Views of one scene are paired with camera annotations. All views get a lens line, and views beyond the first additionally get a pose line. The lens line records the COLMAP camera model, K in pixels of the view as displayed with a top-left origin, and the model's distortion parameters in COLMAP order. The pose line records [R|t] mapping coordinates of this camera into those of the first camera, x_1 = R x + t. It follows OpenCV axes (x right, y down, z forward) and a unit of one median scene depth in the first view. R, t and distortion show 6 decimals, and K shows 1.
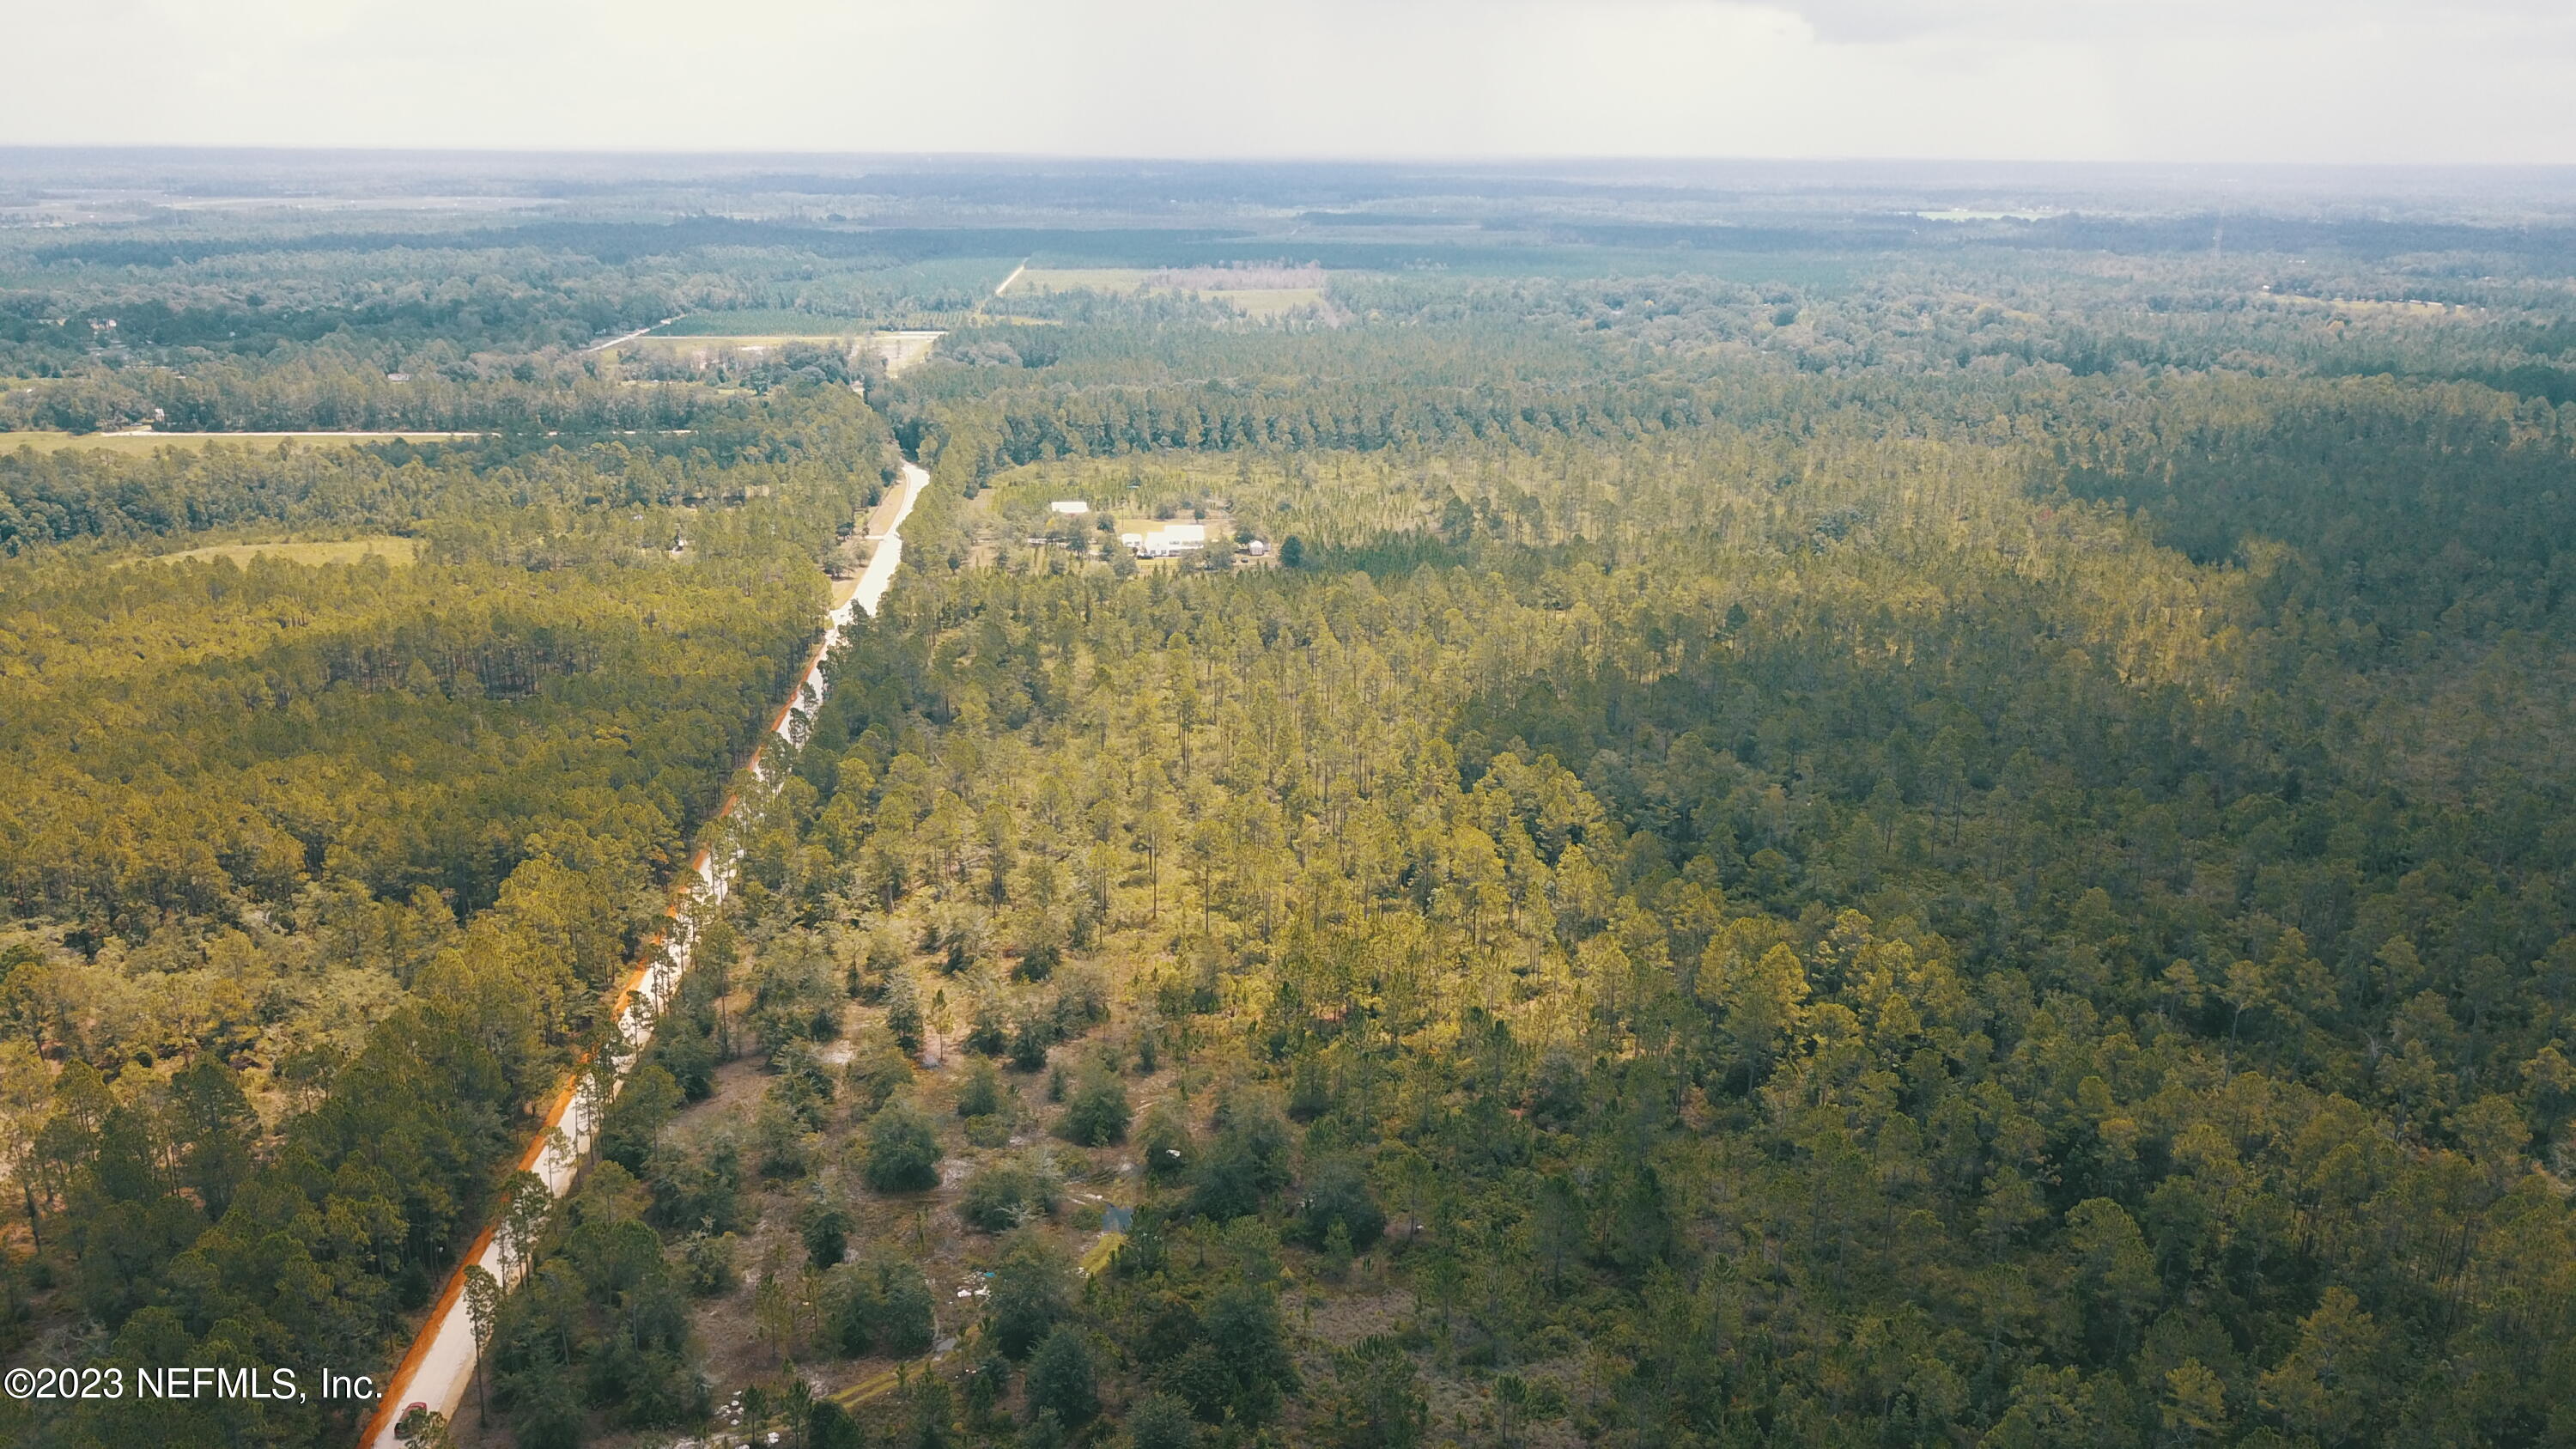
lens RADIAL K [[1980.1, 0, 1288.0], [0, 1980.1, 724.5], [0, 0, 1]] dist [0.001144, 0.003994]
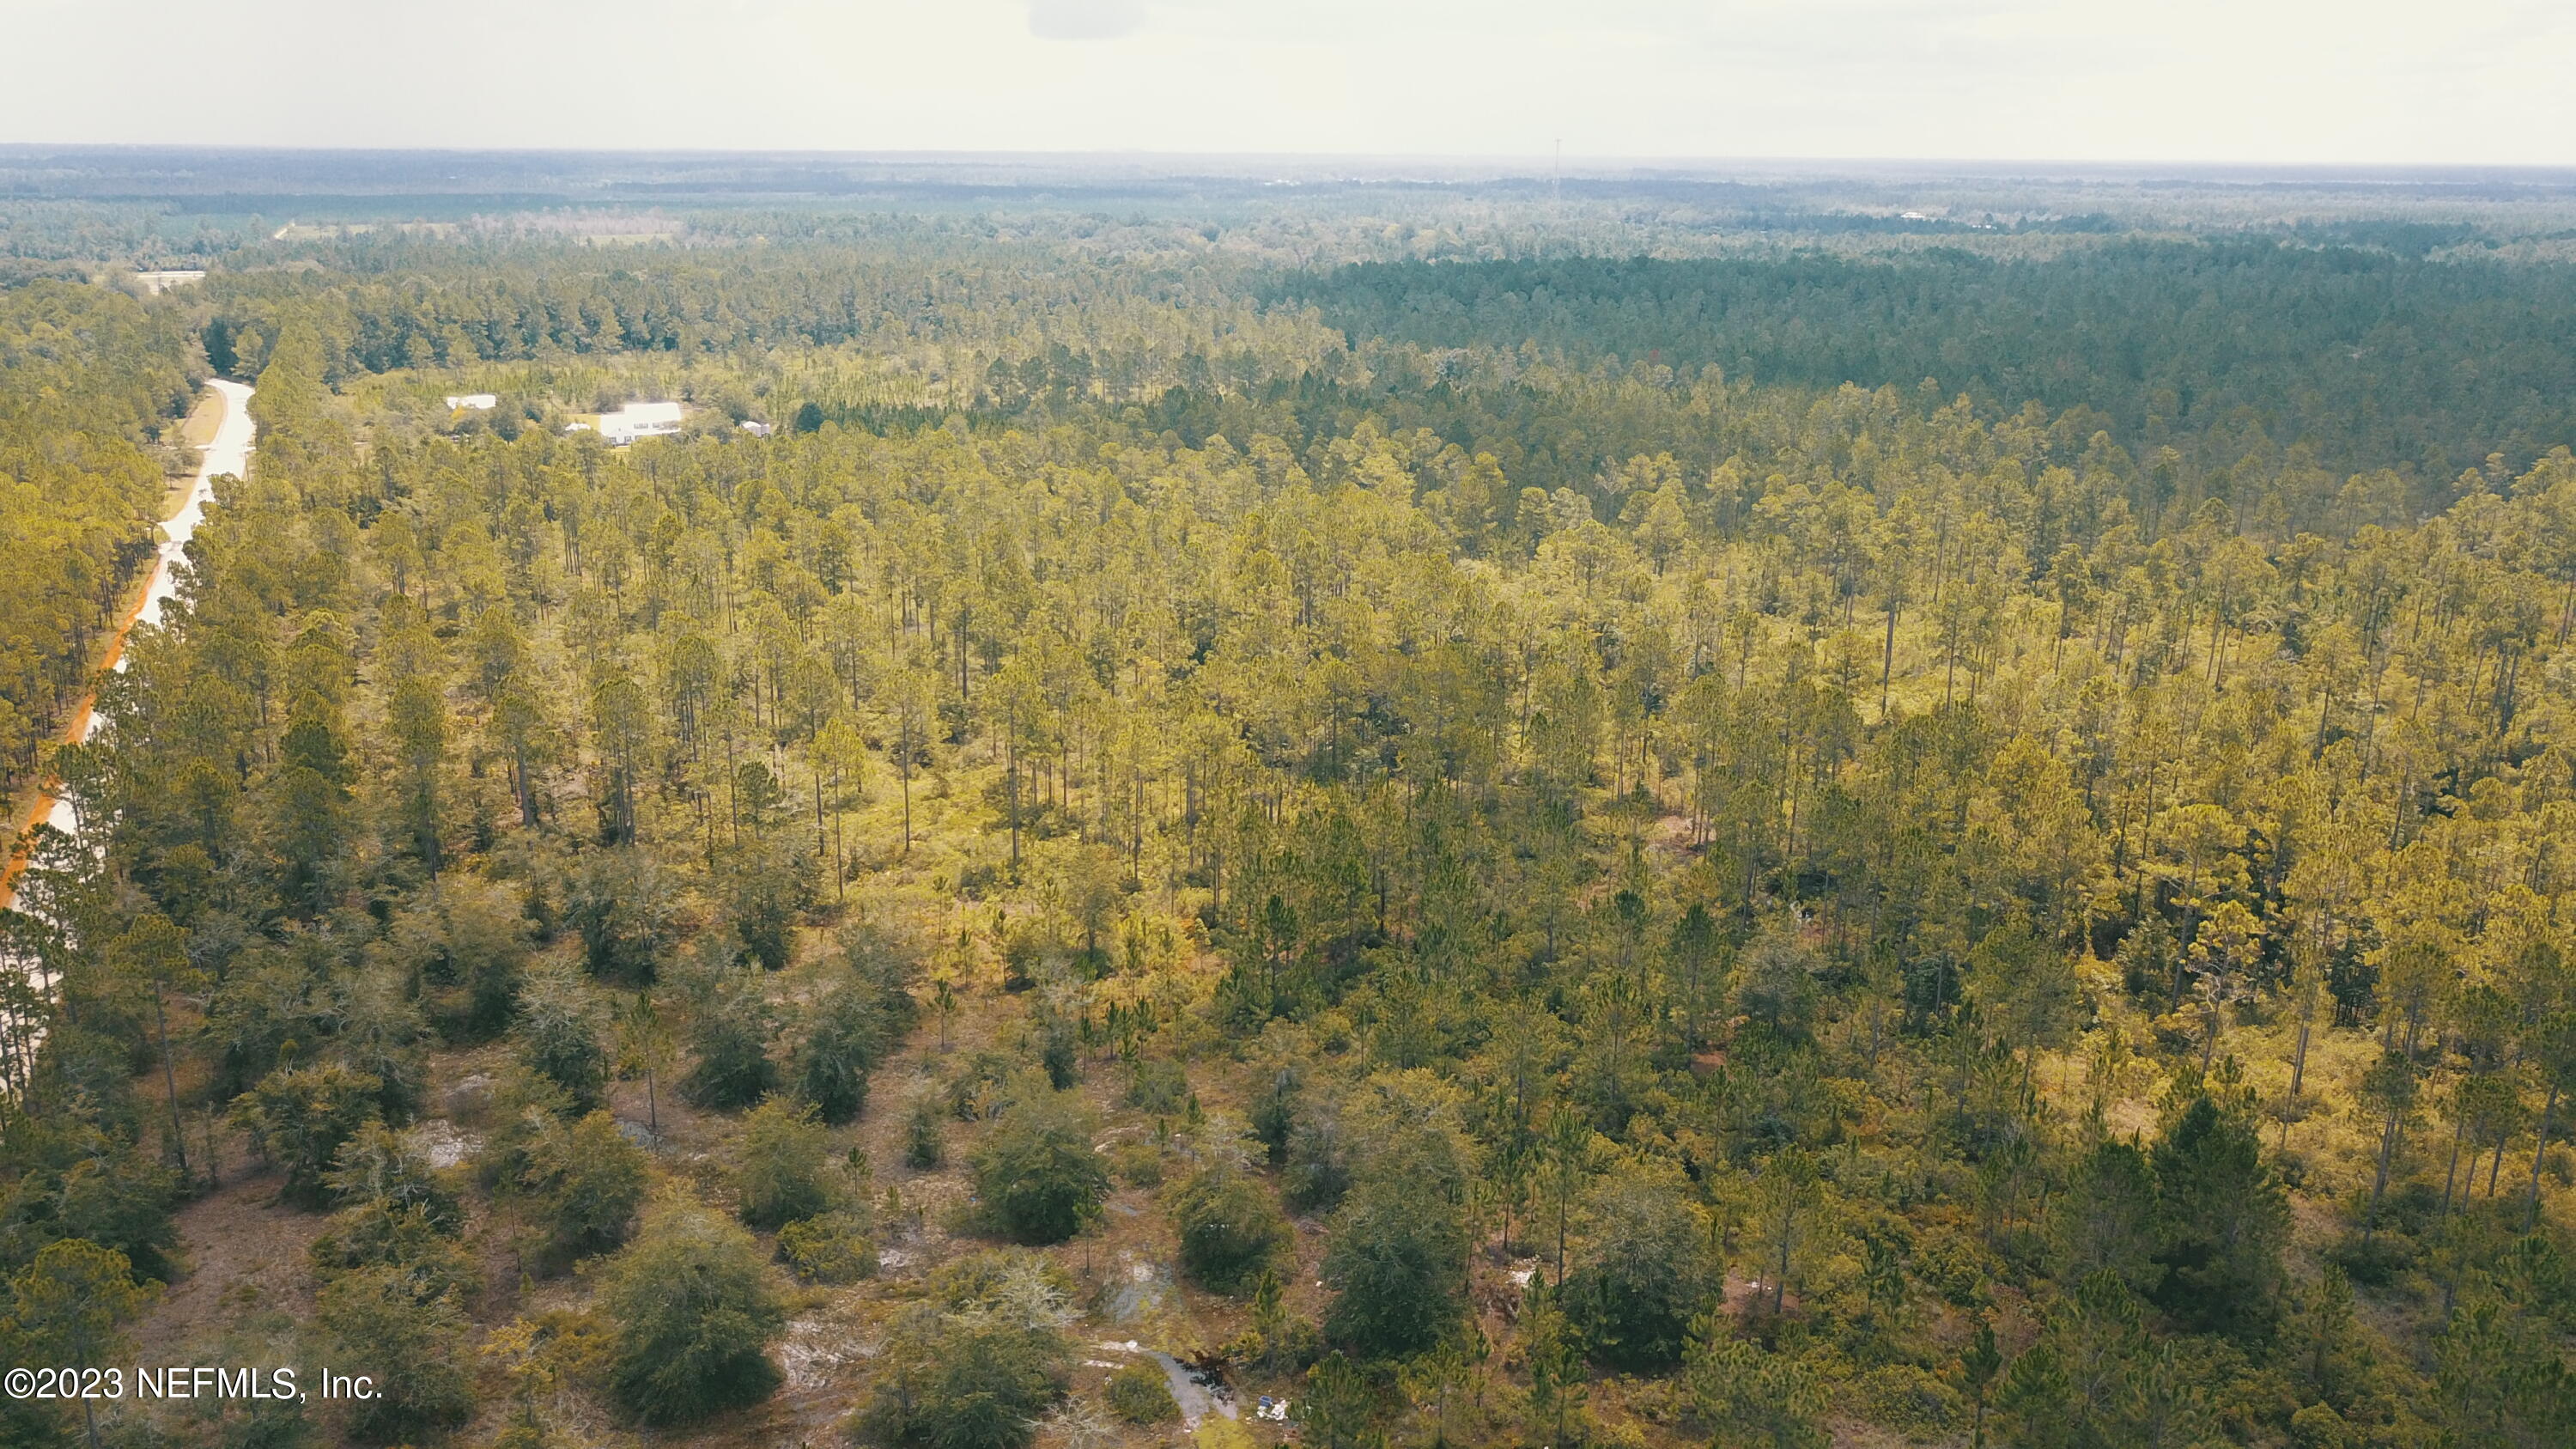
lens RADIAL K [[1985.2, 0, 1290.5], [0, 1985.2, 730.8], [0, 0, 1]] dist [-0.002146, -0.002488]
pose [[0.942742, -0.094661, 0.319809, -0.073156], [0.093724, 0.995429, 0.018358, 0.030760], [-0.320085, 0.012667, 0.947304, 0.192734]]
